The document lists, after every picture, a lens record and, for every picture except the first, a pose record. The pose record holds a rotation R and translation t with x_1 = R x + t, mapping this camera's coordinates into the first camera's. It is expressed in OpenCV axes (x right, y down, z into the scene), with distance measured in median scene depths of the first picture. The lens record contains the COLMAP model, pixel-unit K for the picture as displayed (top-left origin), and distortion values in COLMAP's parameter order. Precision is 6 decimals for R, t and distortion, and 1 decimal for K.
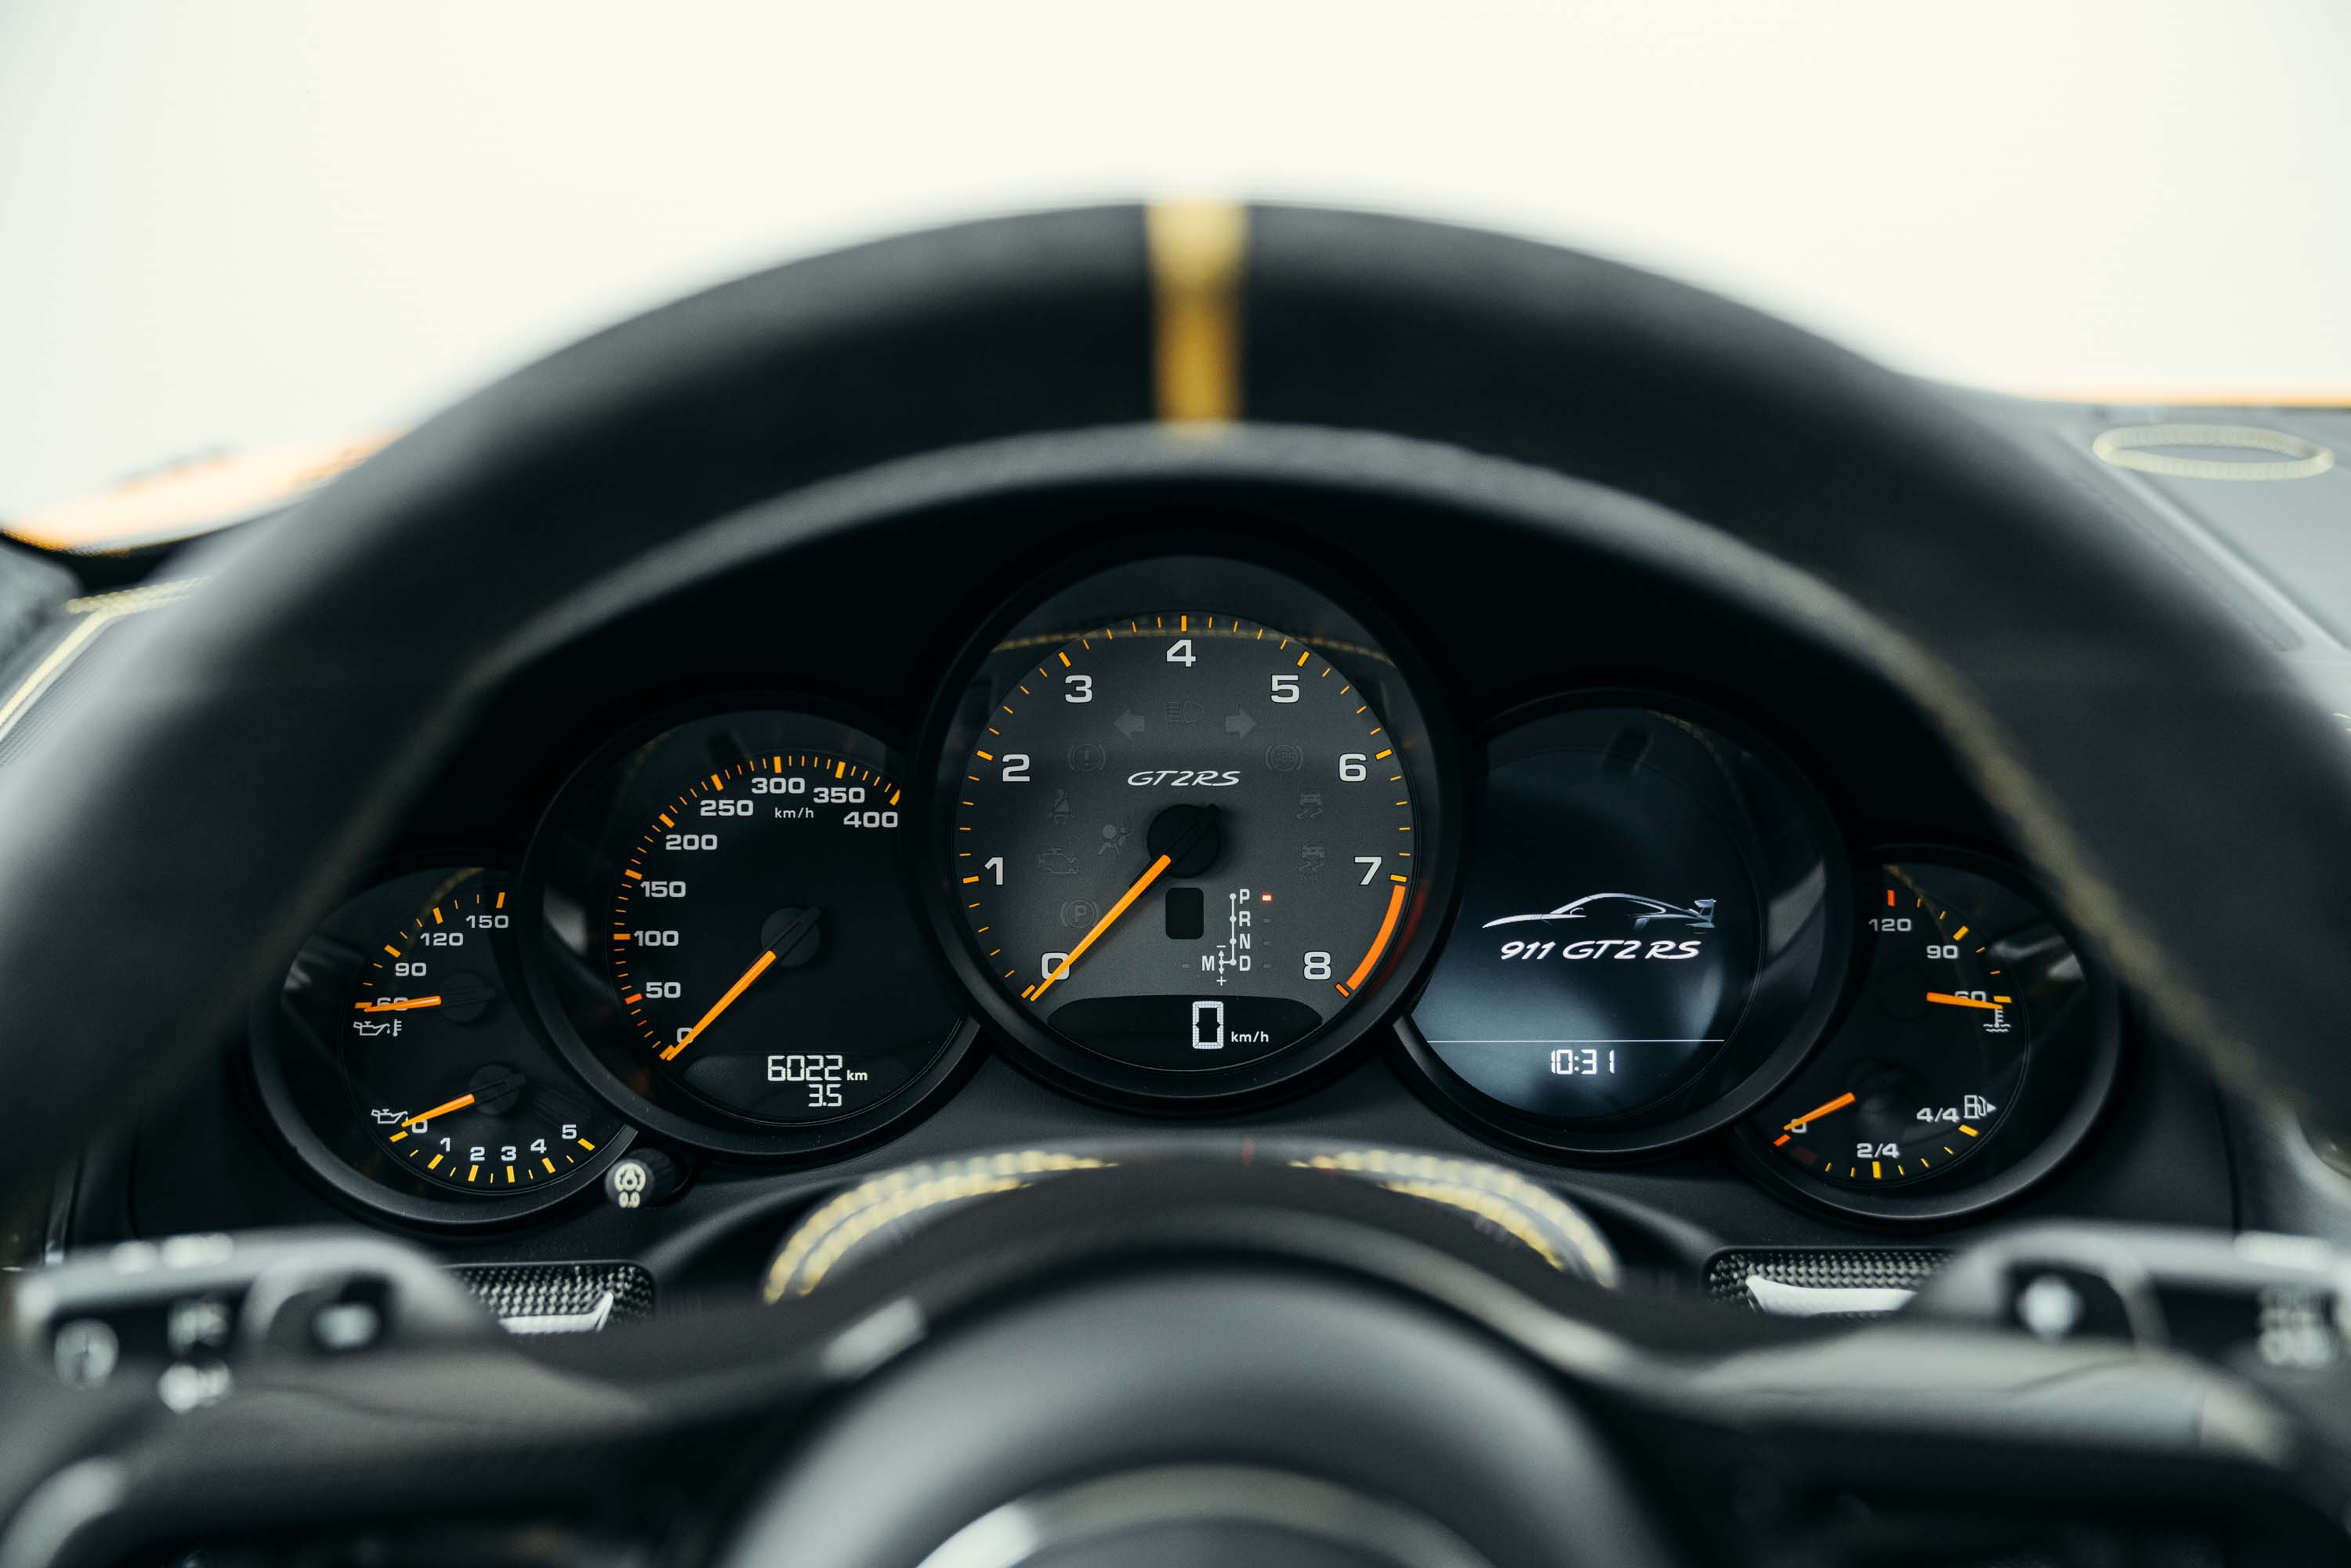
lens RADIAL K [[2596.4, 0, 1175.5], [0, 2596.4, 784.0], [0, 0, 1]] dist [0.002699, -0.000564]
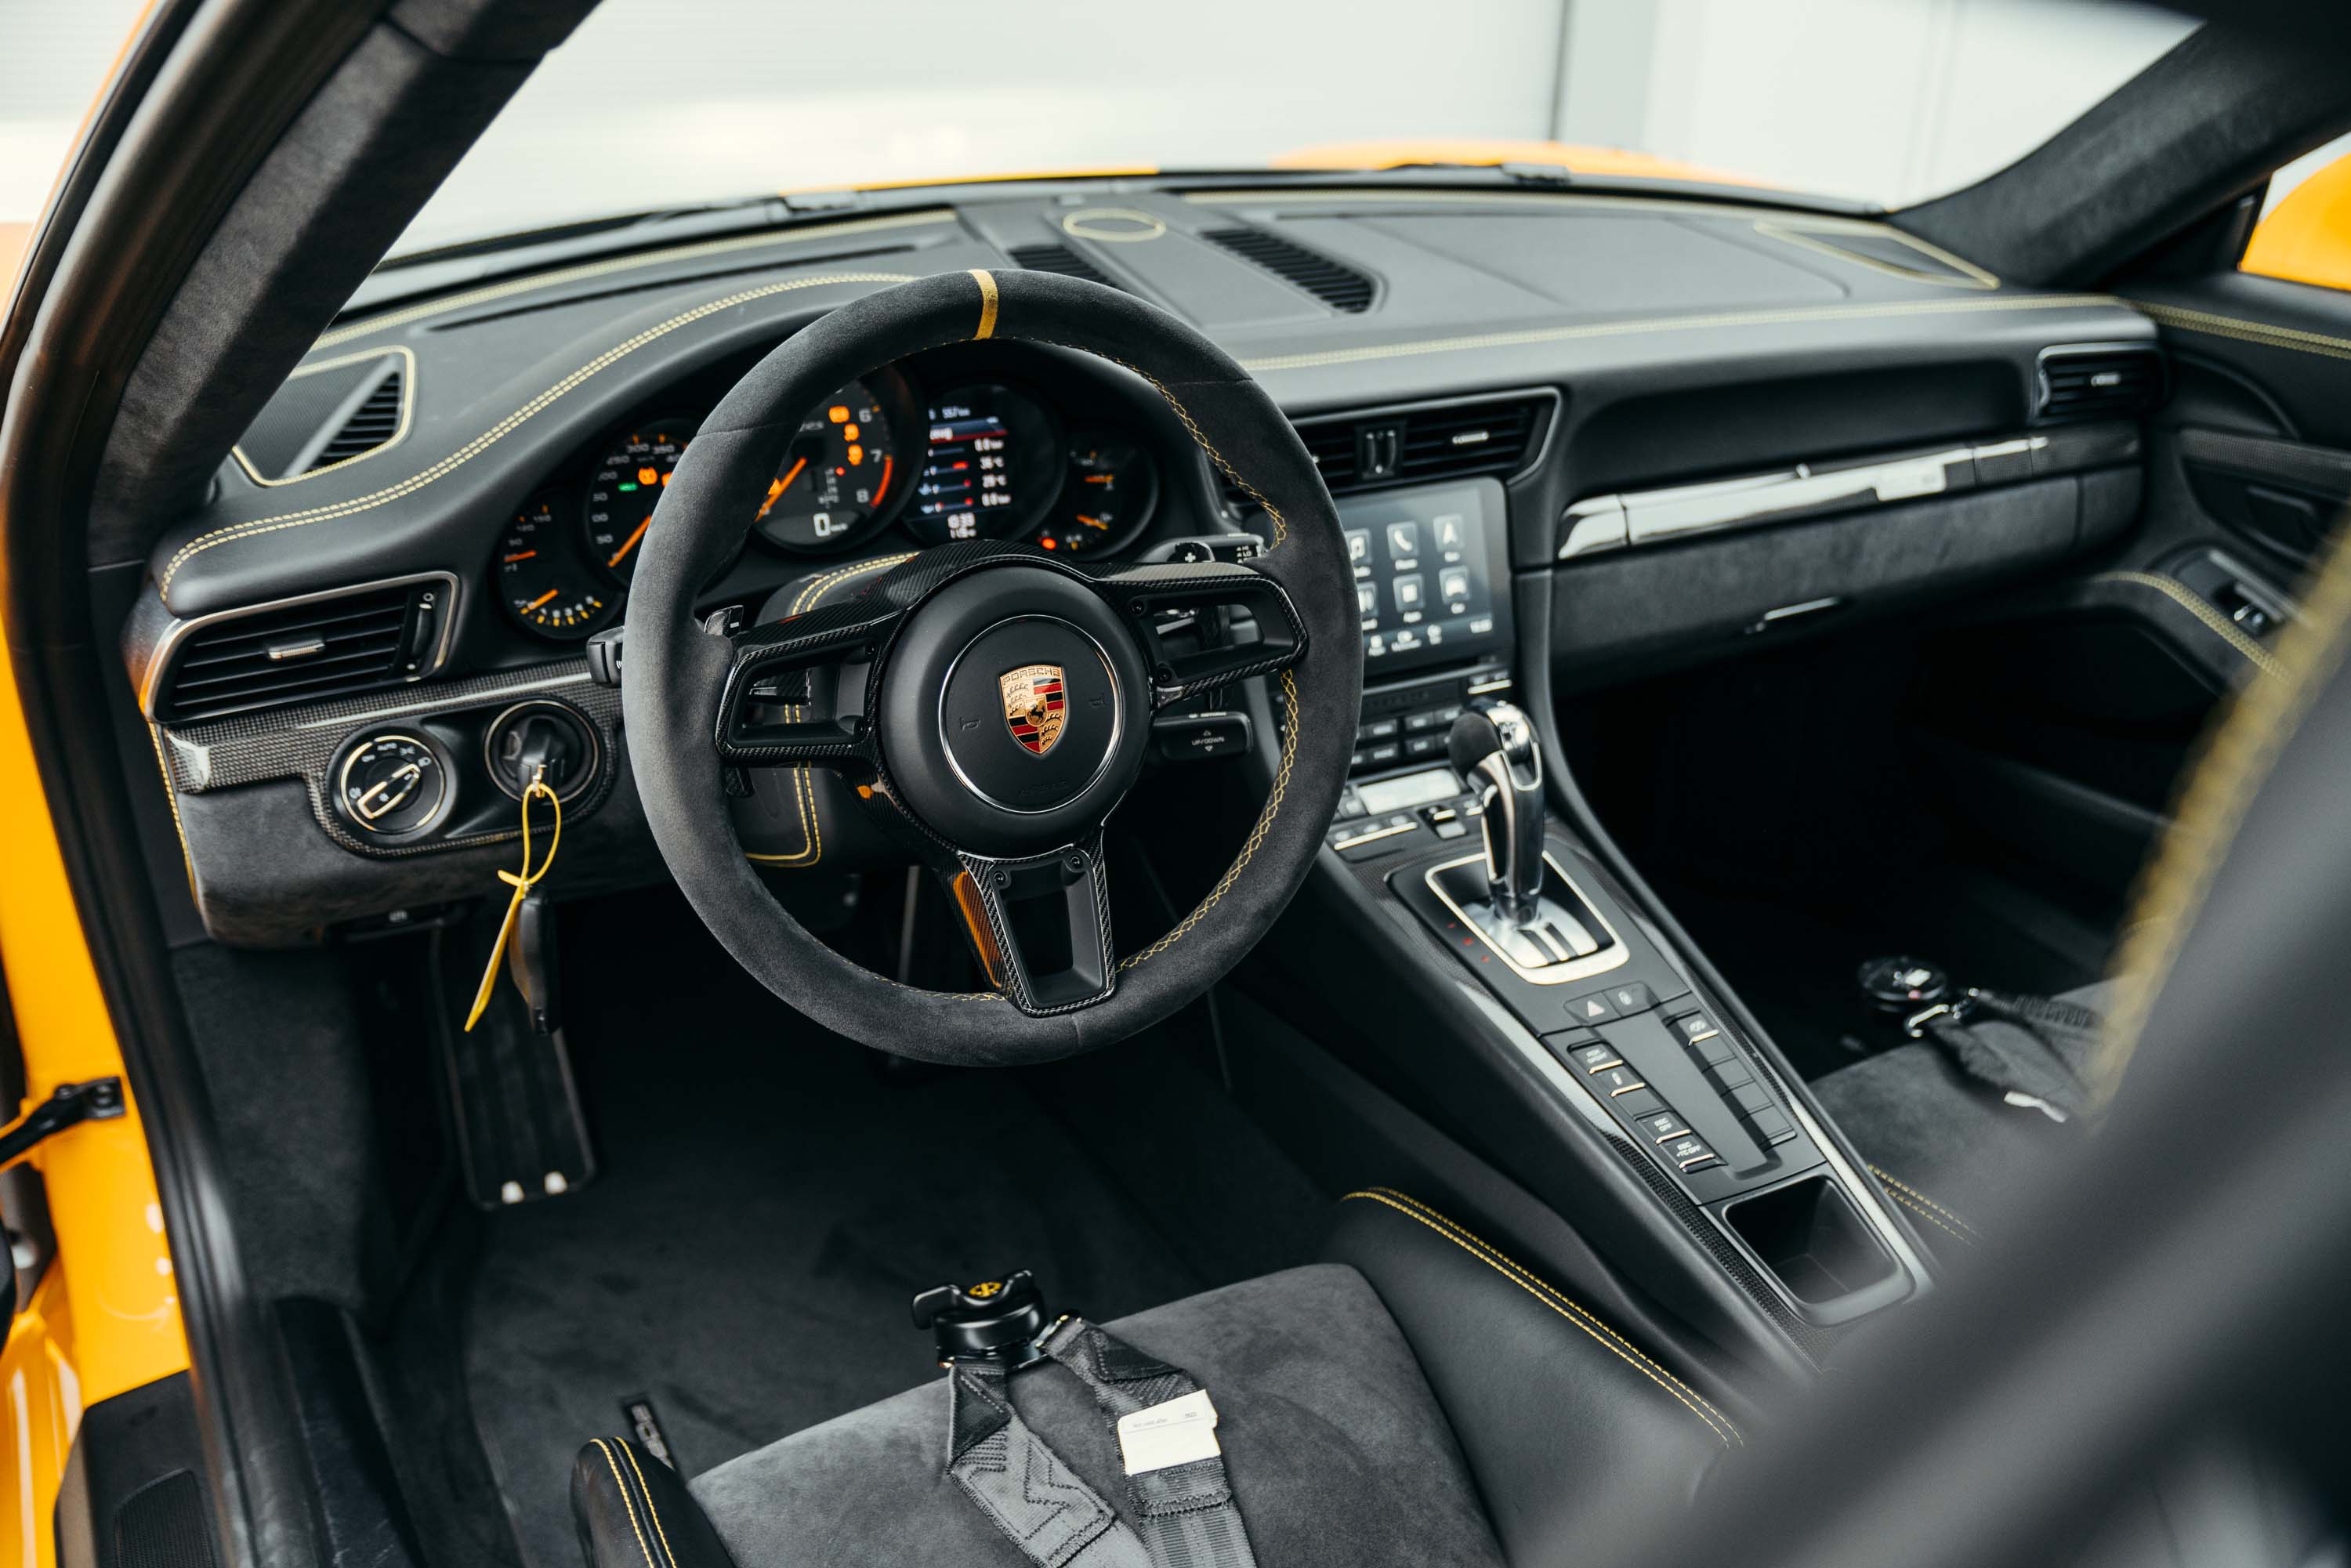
lens RADIAL K [[2181.0, 0, 1175.5], [0, 2181.0, 784.0], [0, 0, 1]] dist [0.006553, 0.015582]
pose [[0.879567, -0.179210, 0.440733, -0.683983], [0.085800, 0.970907, 0.223557, -0.109862], [-0.467974, -0.158818, 0.869354, -1.068478]]
